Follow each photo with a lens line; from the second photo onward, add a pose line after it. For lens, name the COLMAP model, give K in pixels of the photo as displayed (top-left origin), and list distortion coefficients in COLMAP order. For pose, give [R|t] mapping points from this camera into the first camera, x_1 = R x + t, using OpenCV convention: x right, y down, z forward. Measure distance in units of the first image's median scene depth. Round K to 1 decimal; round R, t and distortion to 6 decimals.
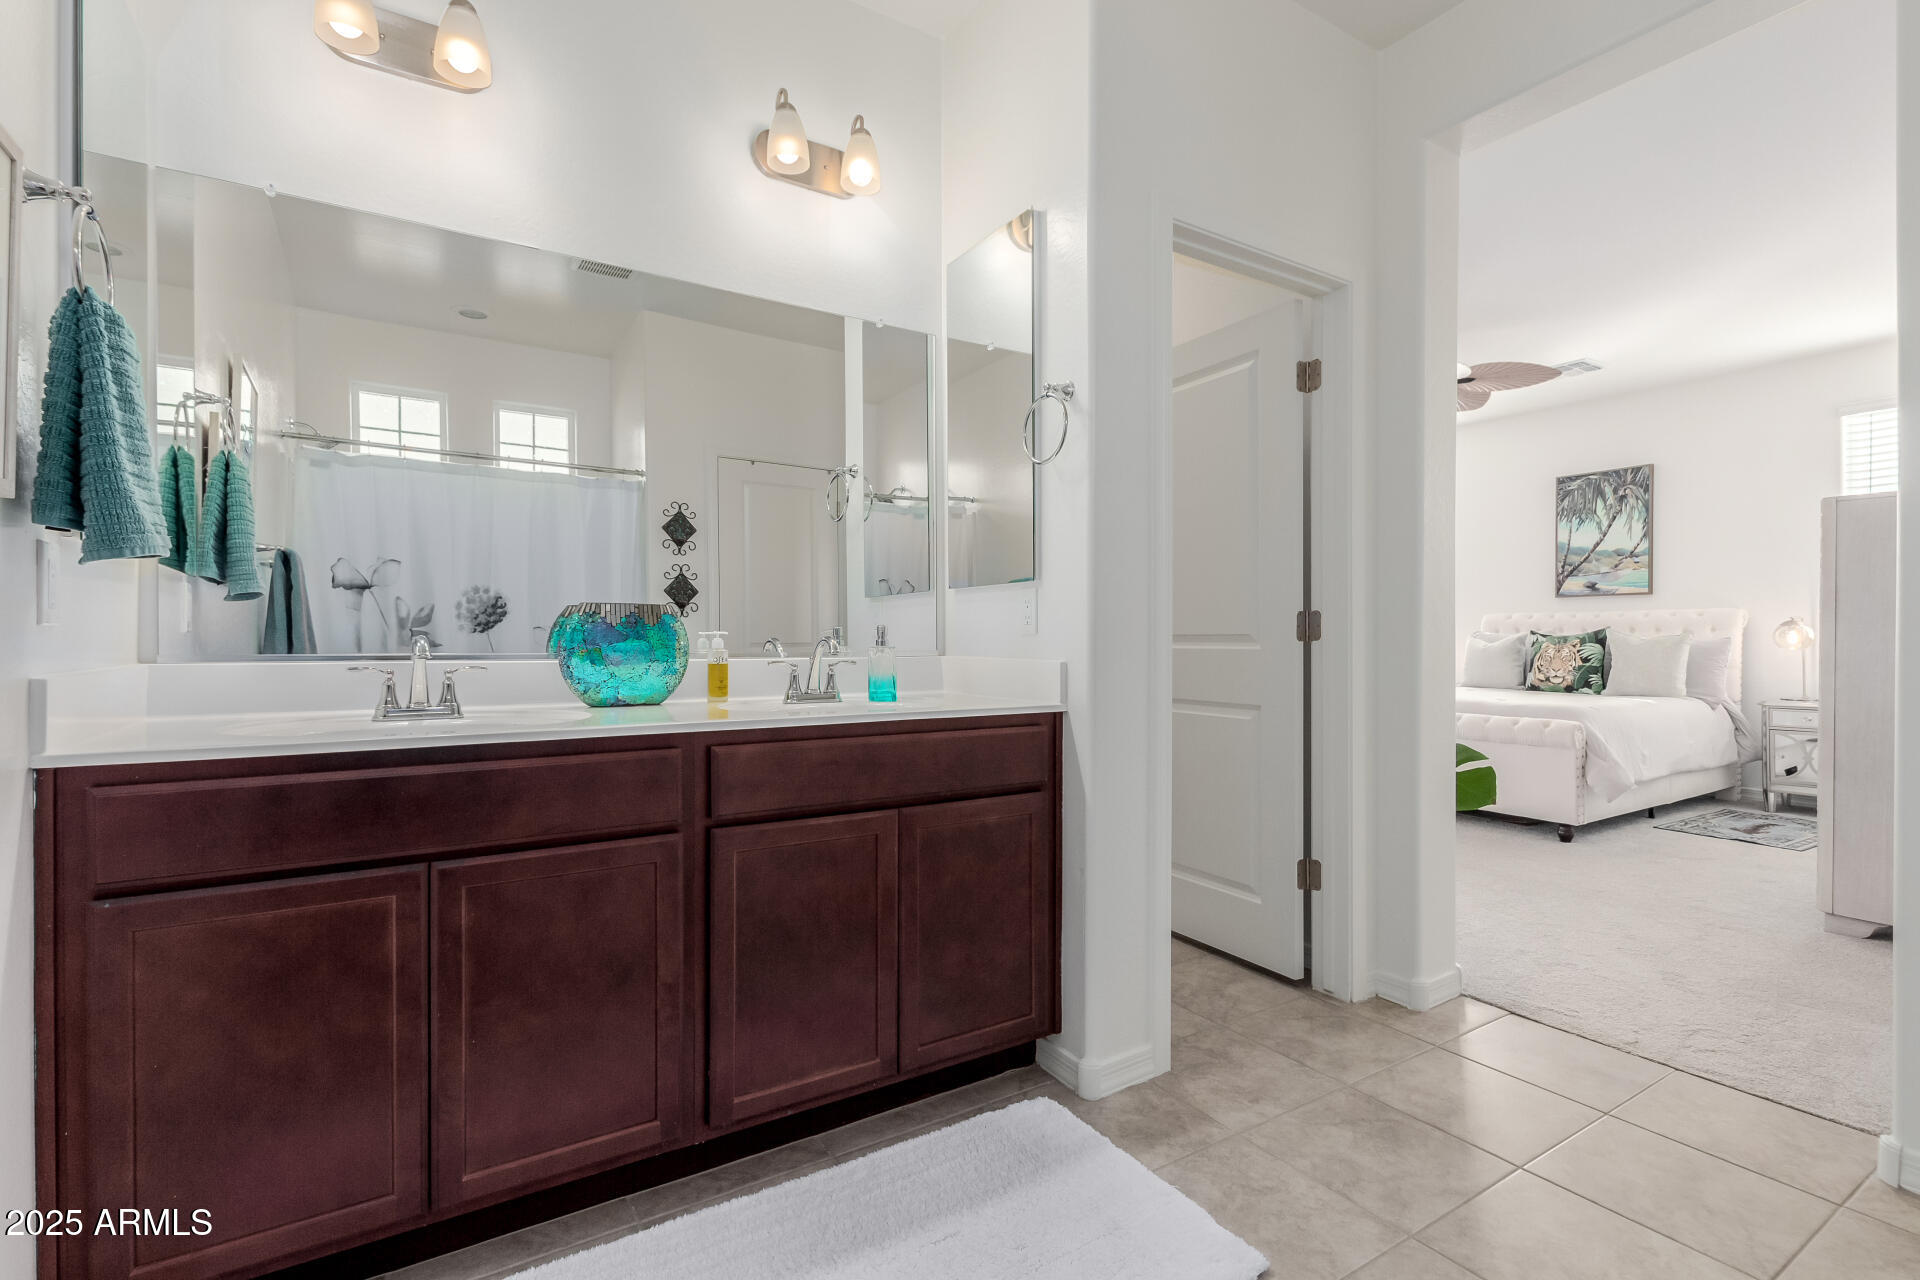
lens RADIAL K [[866.1, 0, 951.8], [0, 866.1, 639.0], [0, 0, 1]] dist [0.001318, -0.000298]
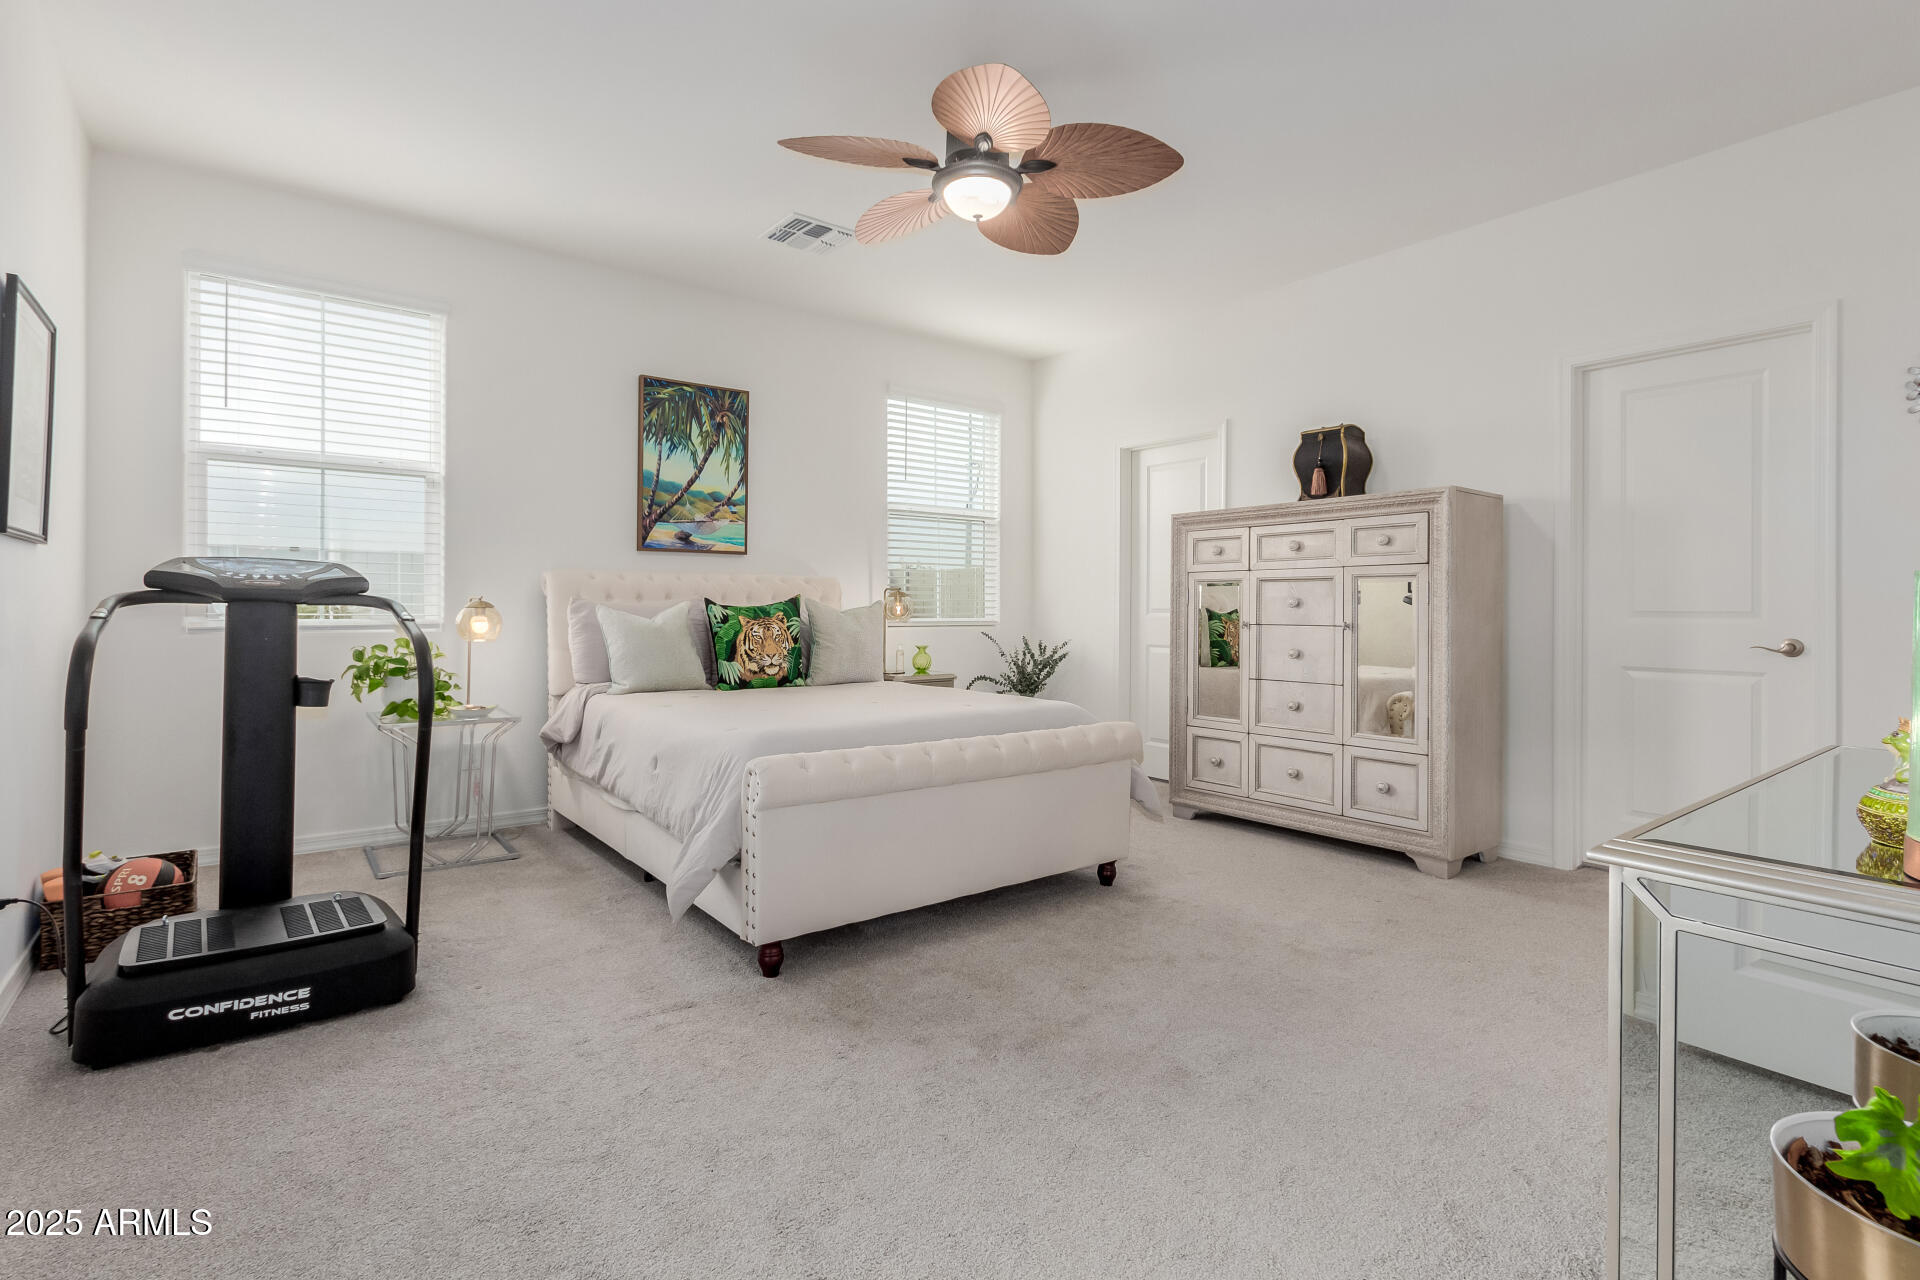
lens RADIAL K [[870.9, 0, 956.4], [0, 870.9, 627.9], [0, 0, 1]] dist [0.002956, 0.000000]
pose [[-0.079407, -0.026886, 0.996480, -0.016543], [-0.005241, 0.999634, 0.026553, -0.005955], [-0.996829, -0.003114, -0.079519, 0.858857]]
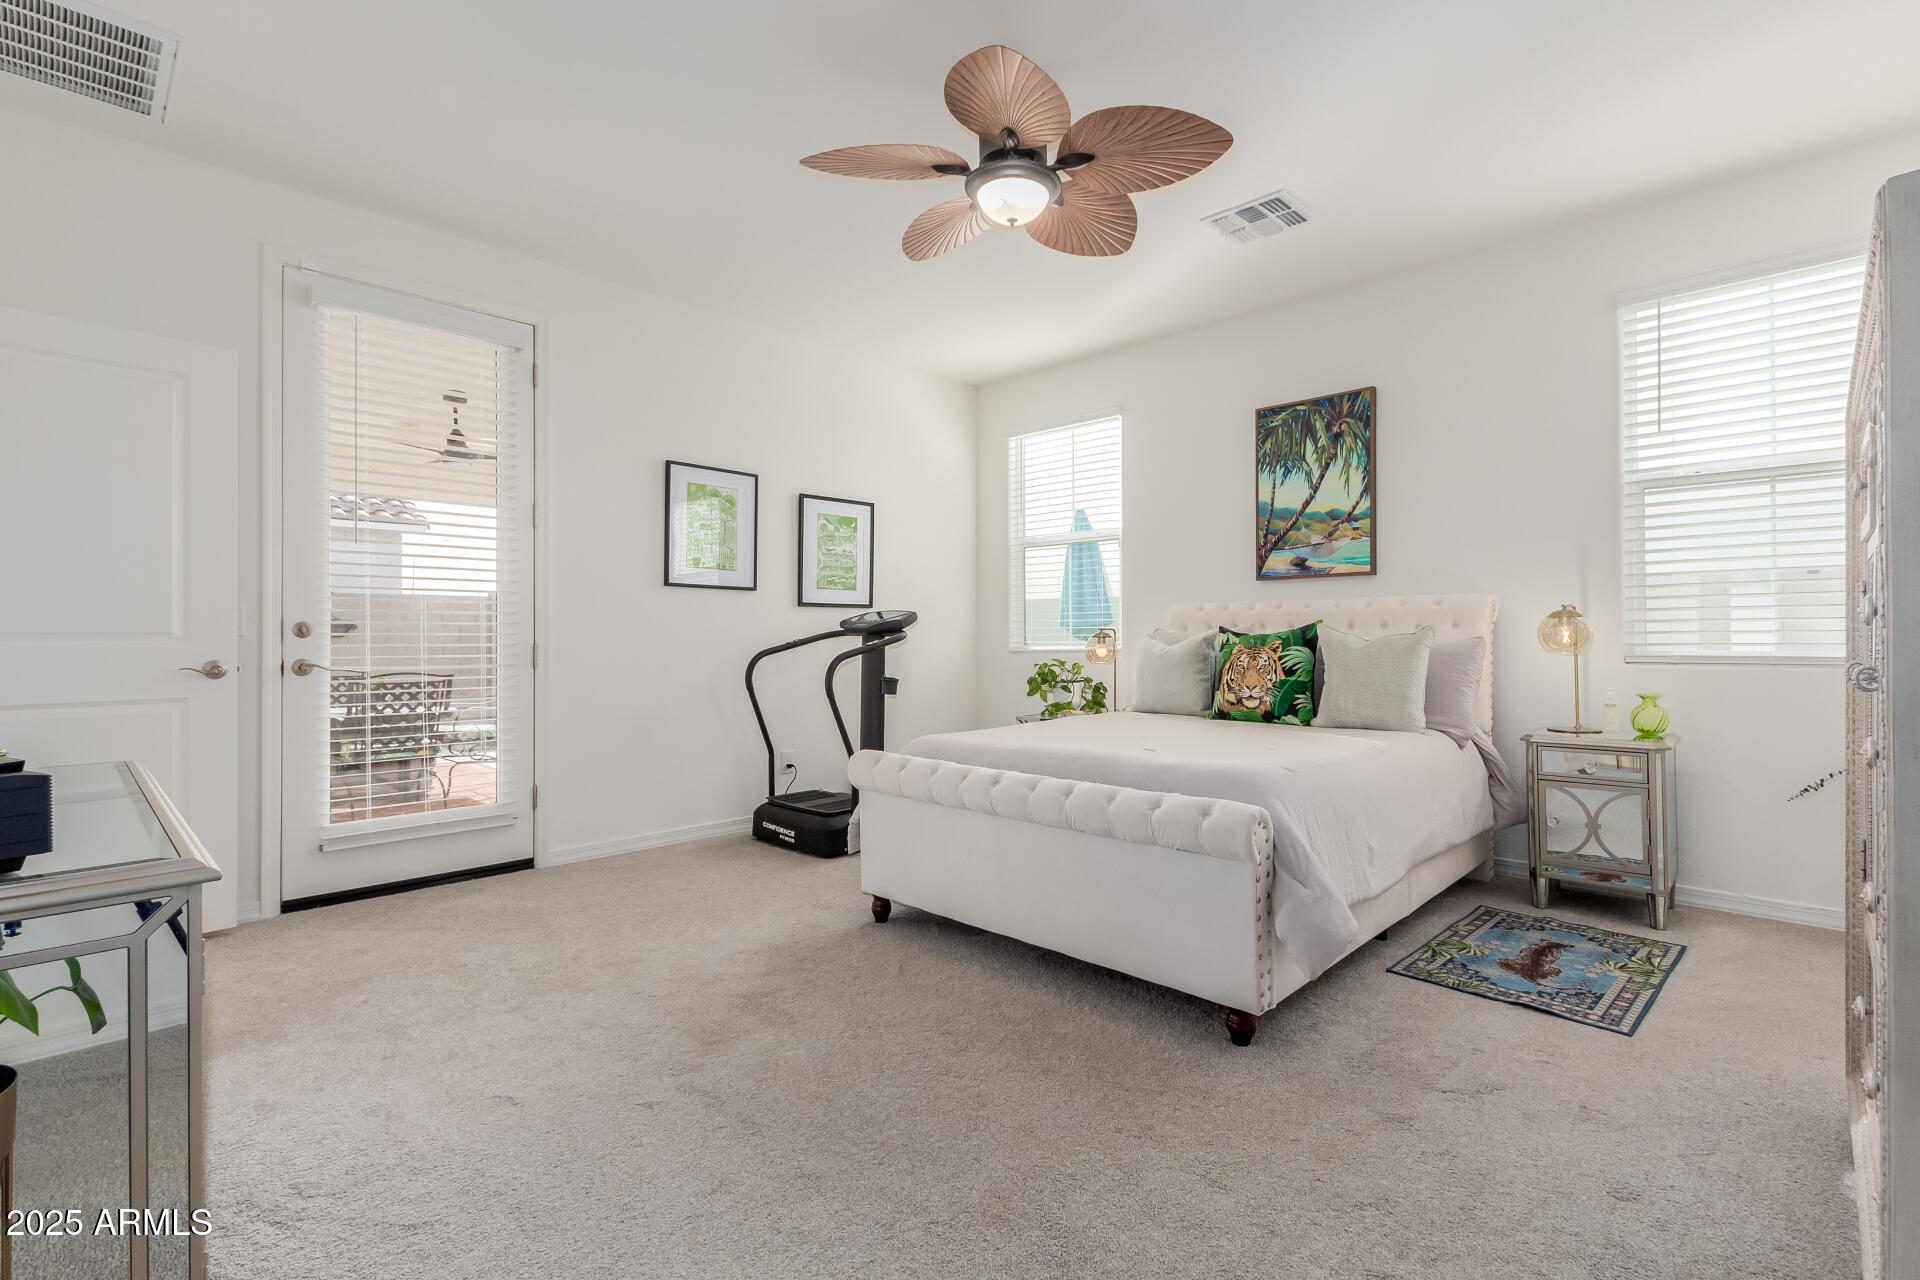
lens RADIAL K [[870.9, 0, 956.4], [0, 870.9, 627.9], [0, 0, 1]] dist [0.002956, 0.000000]
pose [[0.971585, -0.002234, 0.236682, 0.311663], [0.005233, 0.999914, -0.012042, -0.001907], [-0.236635, 0.012938, 0.971513, 0.395784]]
